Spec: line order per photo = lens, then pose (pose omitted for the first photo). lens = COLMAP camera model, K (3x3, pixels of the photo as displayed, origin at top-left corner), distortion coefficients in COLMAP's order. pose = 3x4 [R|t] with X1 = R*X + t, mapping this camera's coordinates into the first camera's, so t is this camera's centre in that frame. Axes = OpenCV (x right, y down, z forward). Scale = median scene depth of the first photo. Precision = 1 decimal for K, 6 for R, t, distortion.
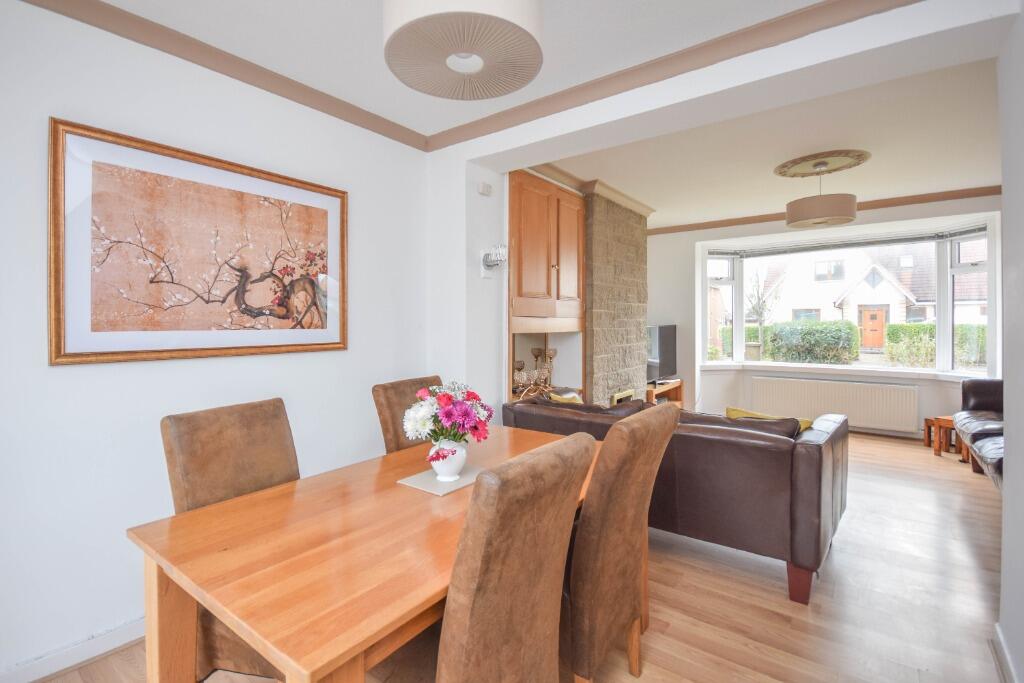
lens RADIAL K [[468.7, 0, 506.1], [0, 468.7, 323.0], [0, 0, 1]] dist [0.002020, -0.000387]
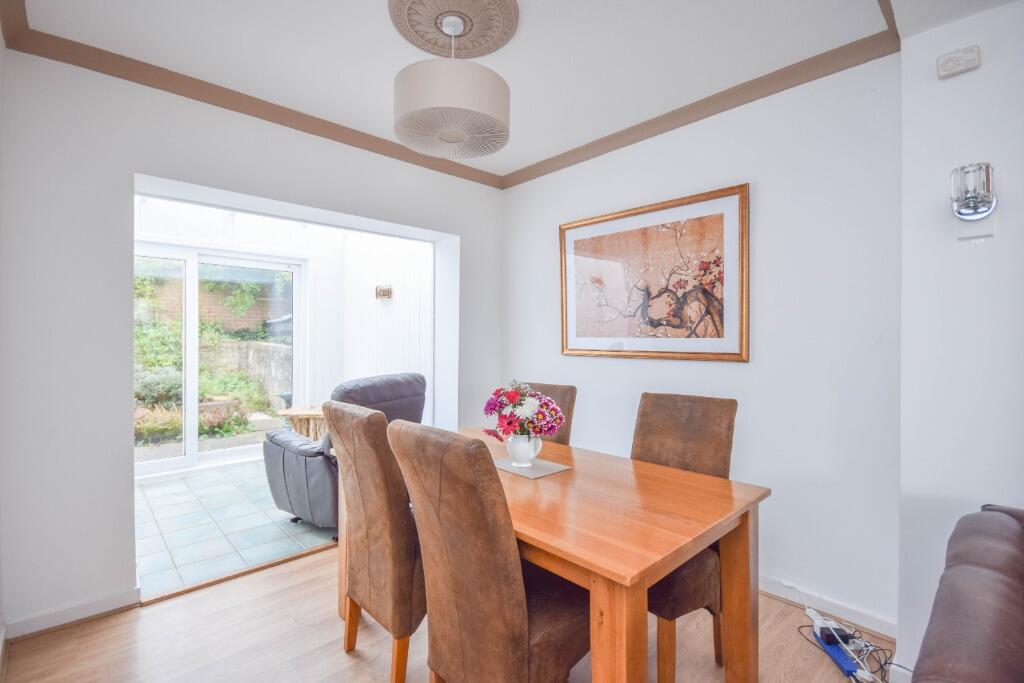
lens RADIAL K [[468.7, 0, 511.8], [0, 468.7, 337.7], [0, 0, 1]] dist [0.002020, -0.000387]
pose [[-0.164960, 0.002679, -0.986297, 0.674469], [-0.005389, 0.999979, 0.003617, 0.010968], [0.986286, 0.005912, -0.164942, 0.793132]]
